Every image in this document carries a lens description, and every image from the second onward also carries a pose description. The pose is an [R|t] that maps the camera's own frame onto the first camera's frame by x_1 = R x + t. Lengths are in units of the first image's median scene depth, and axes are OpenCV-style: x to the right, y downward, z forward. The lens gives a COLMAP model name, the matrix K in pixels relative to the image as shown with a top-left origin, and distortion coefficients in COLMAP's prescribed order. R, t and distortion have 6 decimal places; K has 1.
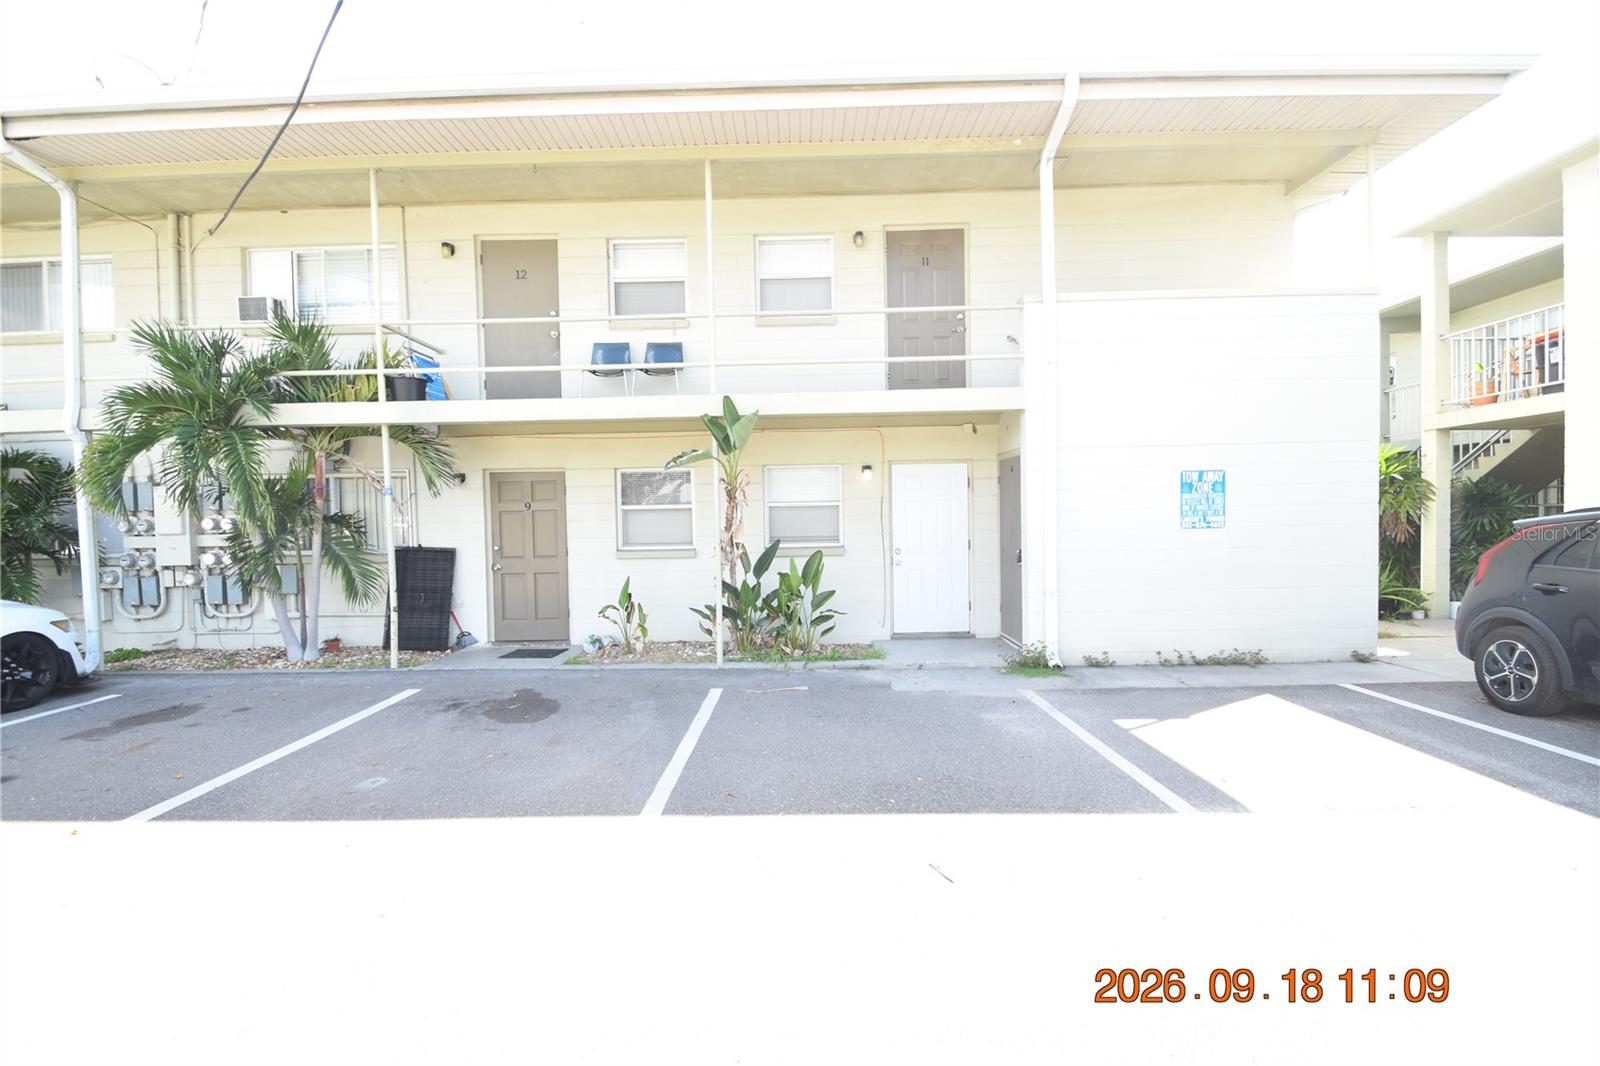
lens RADIAL K [[699.1, 0, 791.9], [0, 699.1, 541.2], [0, 0, 1]] dist [0.018766, -0.020170]
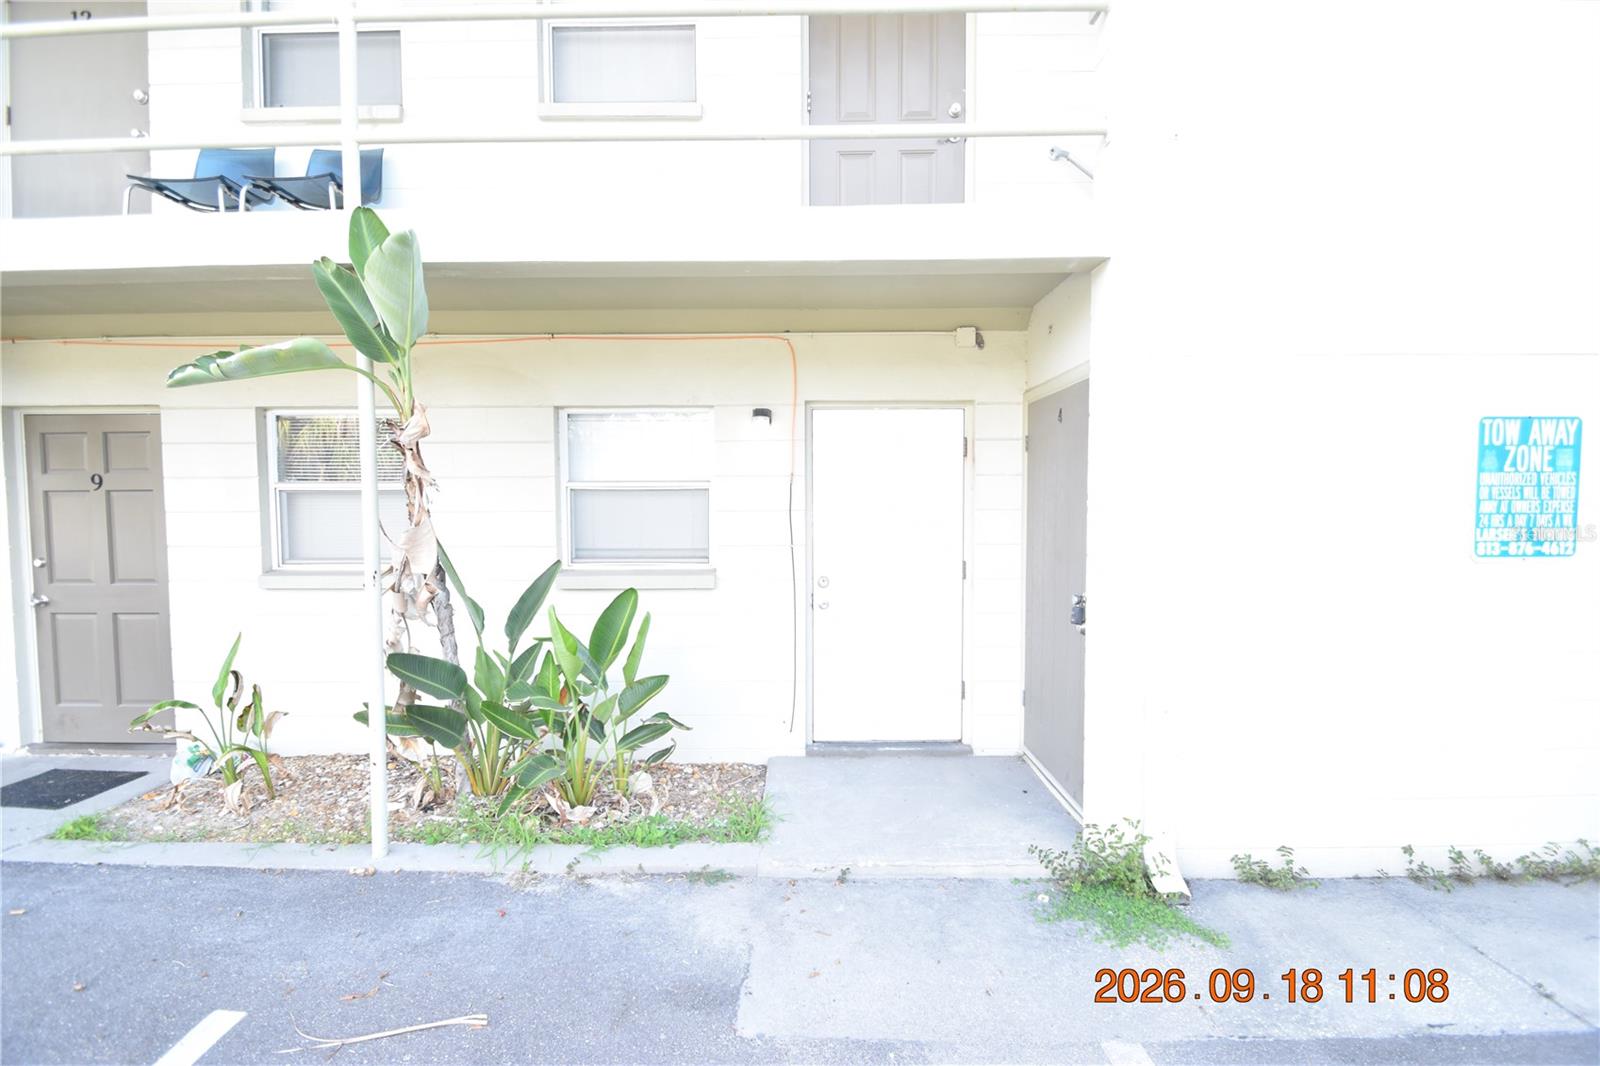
lens RADIAL K [[699.1, 0, 791.9], [0, 699.1, 541.2], [0, 0, 1]] dist [0.018766, -0.020170]
pose [[0.999809, 0.015795, 0.011533, 0.140543], [-0.015973, 0.999753, 0.015465, -0.025718], [-0.011286, -0.015646, 0.999814, 0.568164]]
